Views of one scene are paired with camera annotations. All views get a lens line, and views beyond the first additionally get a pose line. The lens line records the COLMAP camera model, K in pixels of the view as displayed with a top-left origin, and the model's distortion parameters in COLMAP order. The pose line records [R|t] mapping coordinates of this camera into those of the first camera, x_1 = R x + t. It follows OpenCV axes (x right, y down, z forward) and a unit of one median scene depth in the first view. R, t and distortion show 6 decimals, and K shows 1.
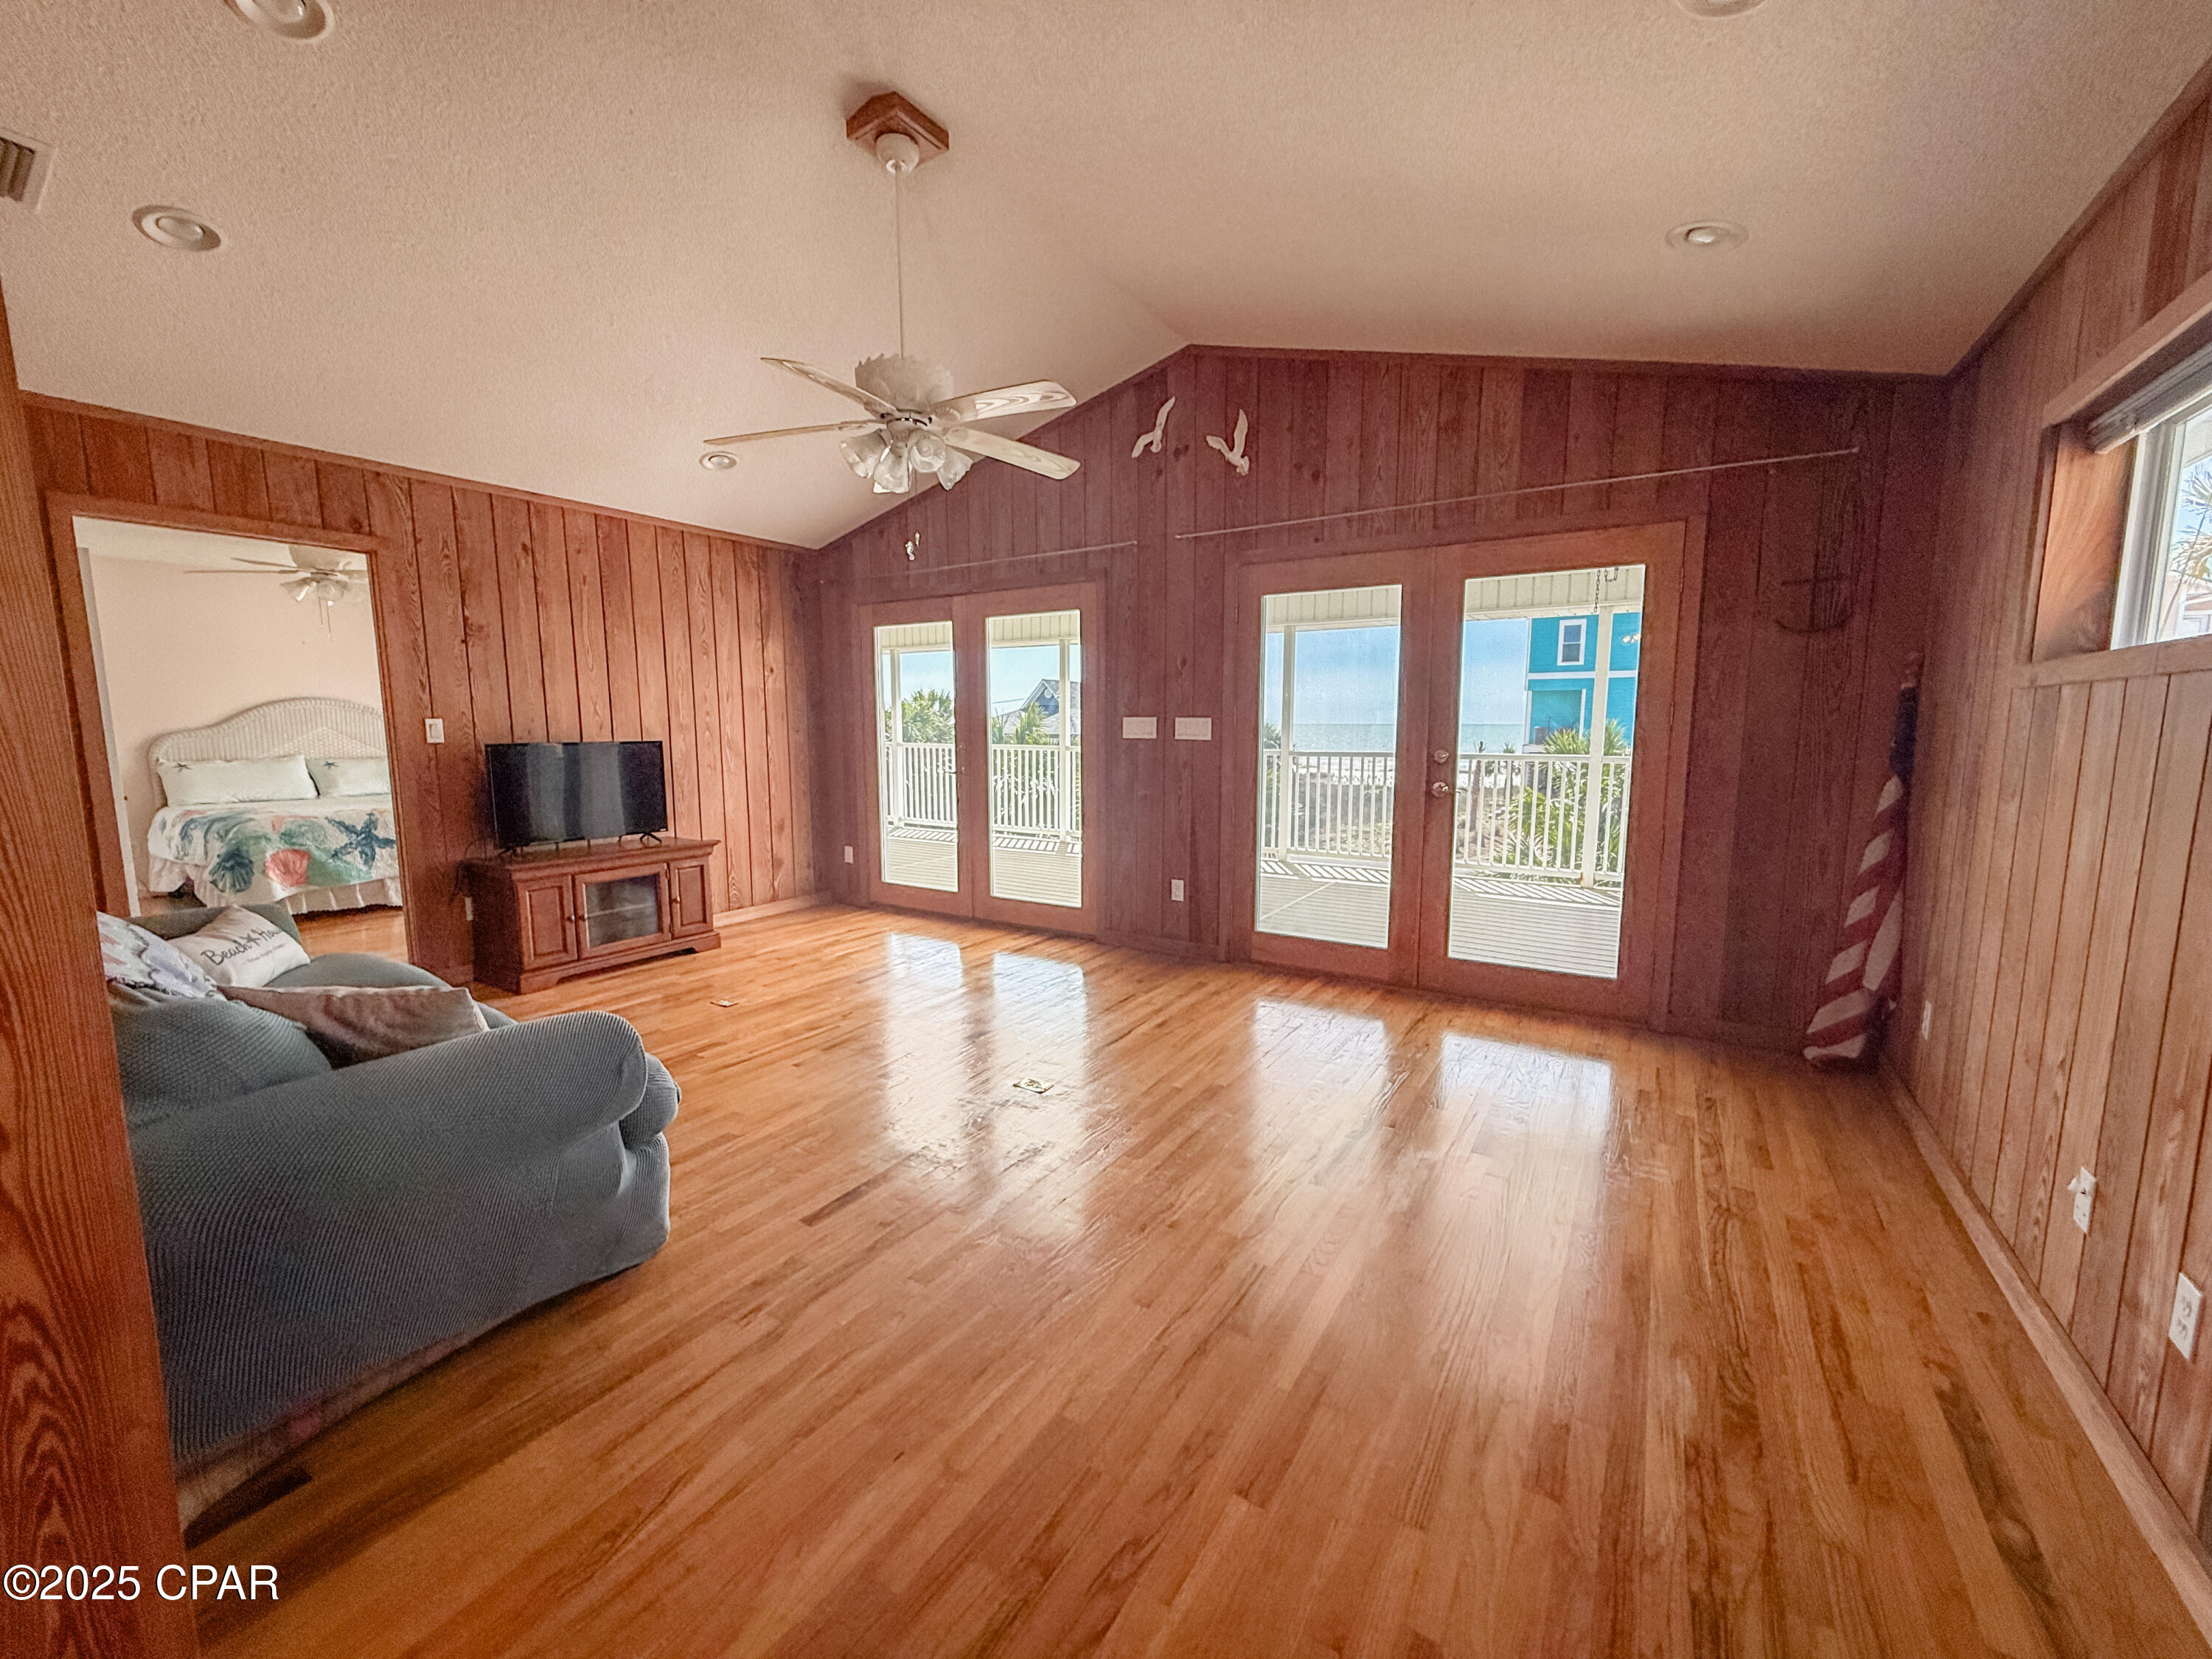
lens RADIAL K [[879.4, 0, 1102.7], [0, 879.4, 827.7], [0, 0, 1]] dist [0.001080, 0.000272]
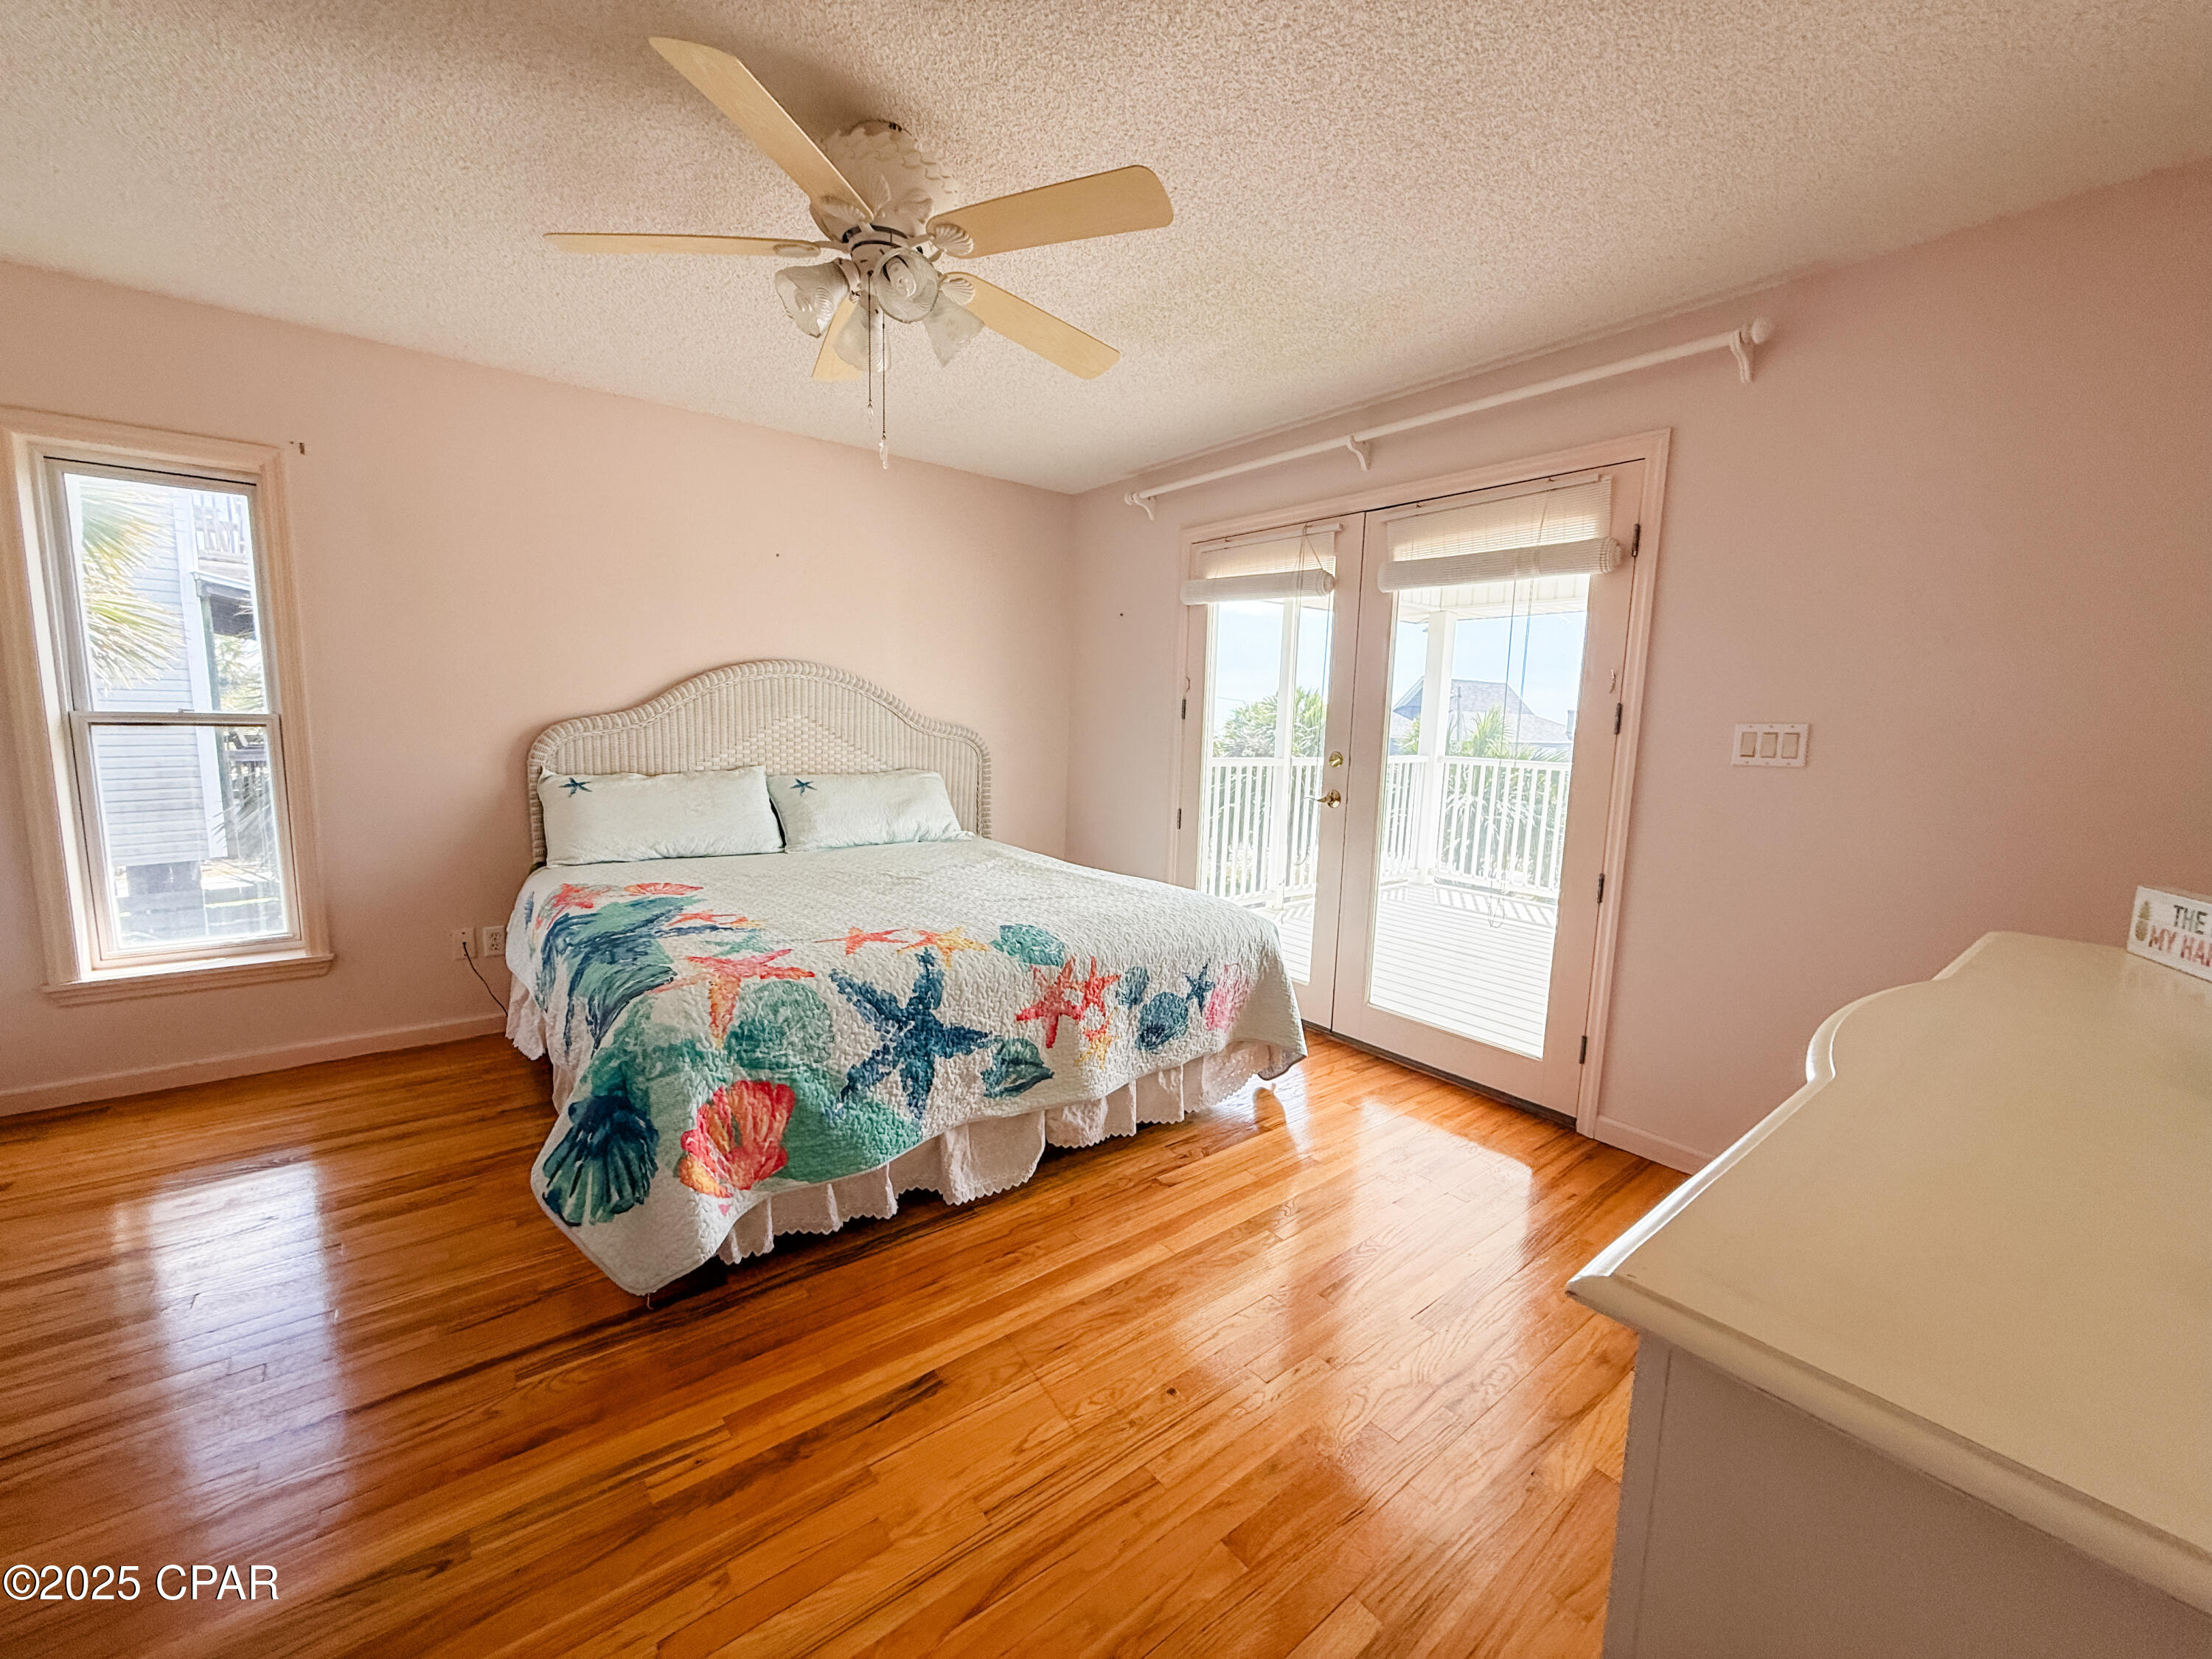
lens RADIAL K [[879.4, 0, 1096.1], [0, 879.4, 826.7], [0, 0, 1]] dist [0.001080, 0.000272]
pose [[0.940772, 0.068589, -0.332030, -0.661286], [-0.069385, 0.997545, 0.009472, -0.079788], [0.331864, 0.014127, 0.943221, 0.692485]]
